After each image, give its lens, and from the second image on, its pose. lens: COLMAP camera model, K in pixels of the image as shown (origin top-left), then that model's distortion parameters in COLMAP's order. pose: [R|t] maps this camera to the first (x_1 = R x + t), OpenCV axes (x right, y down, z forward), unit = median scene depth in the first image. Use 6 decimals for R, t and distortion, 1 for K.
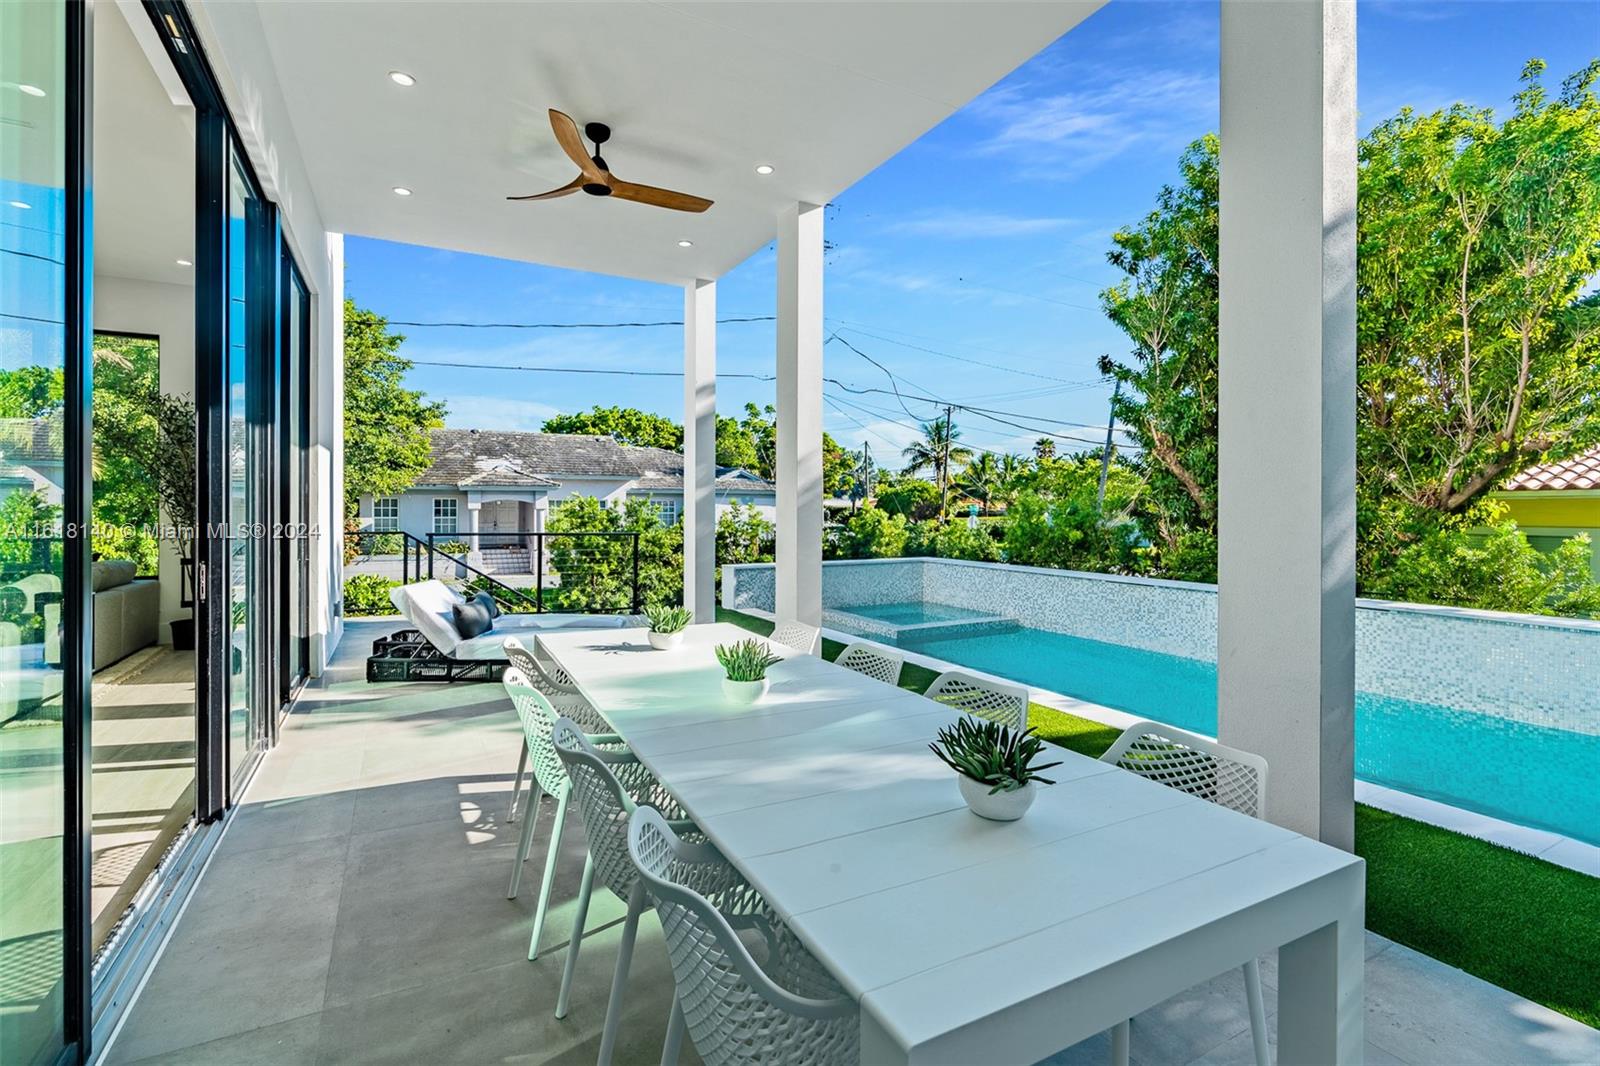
lens RADIAL K [[738.2, 0, 798.3], [0, 738.2, 523.4], [0, 0, 1]] dist [-0.011535, 0.002828]
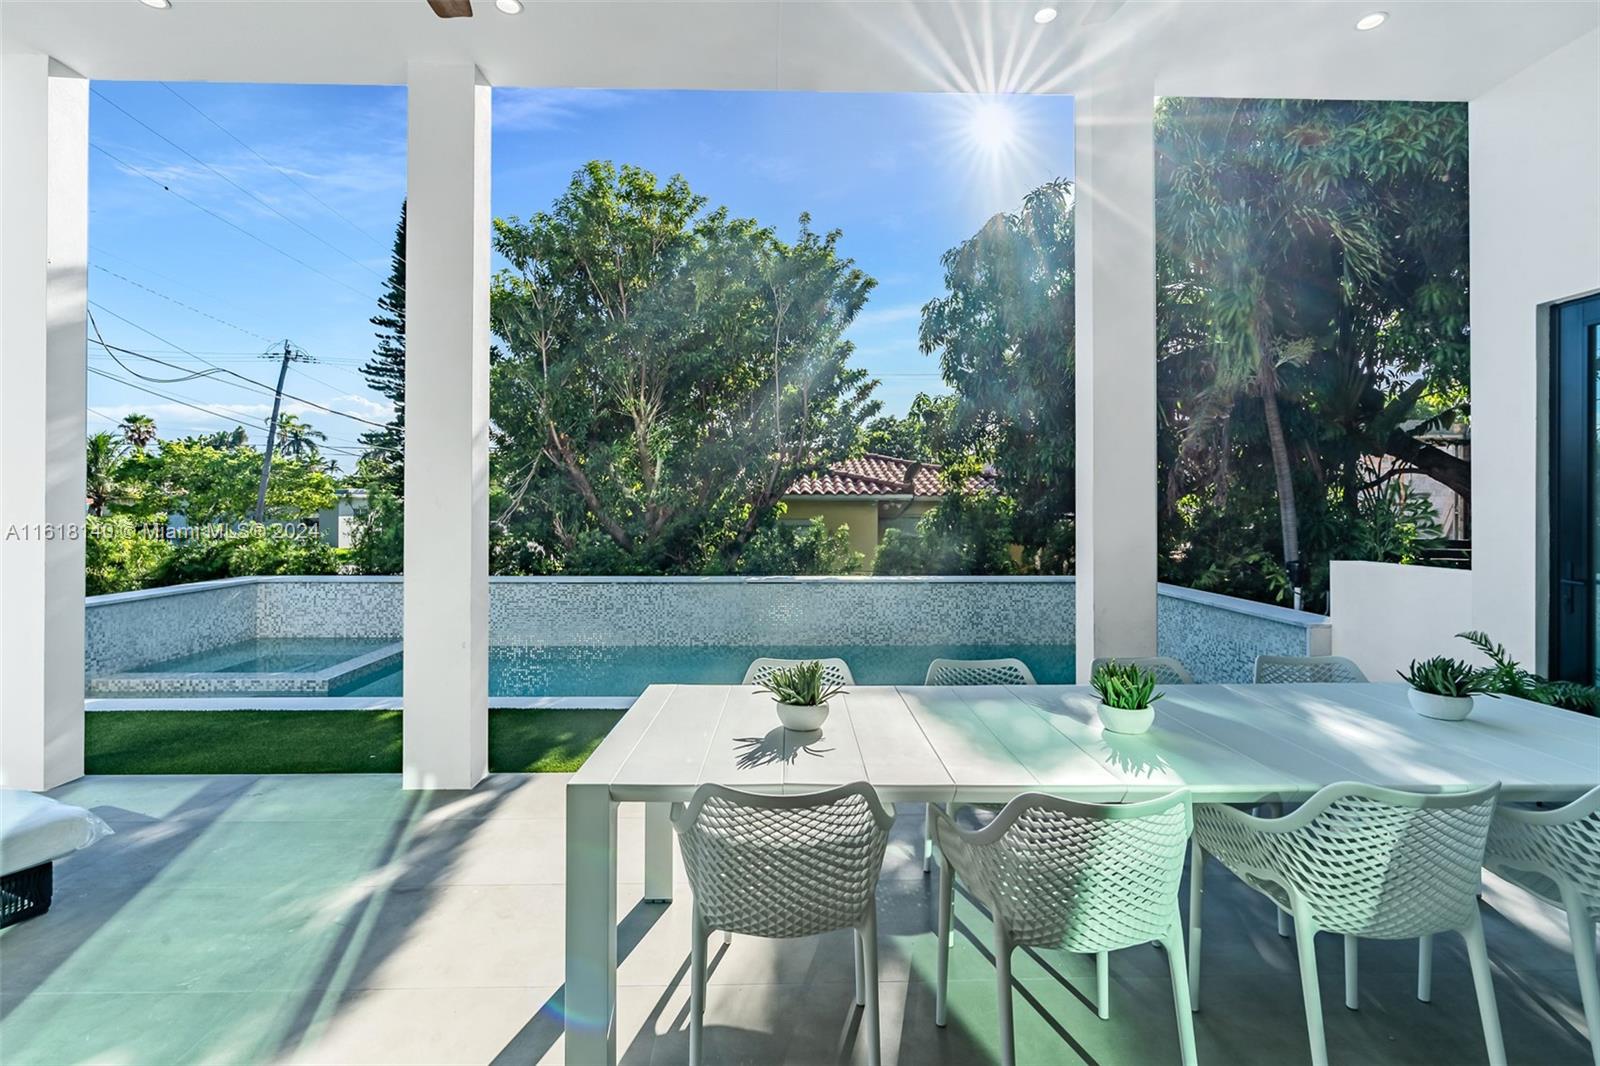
lens RADIAL K [[738.2, 0, 800.2], [0, 738.2, 521.5], [0, 0, 1]] dist [-0.011535, 0.002828]
pose [[0.450469, -0.020993, 0.892545, -0.274479], [0.018446, 0.999729, 0.014205, -0.009885], [-0.892602, 0.010065, 0.450734, 0.245625]]
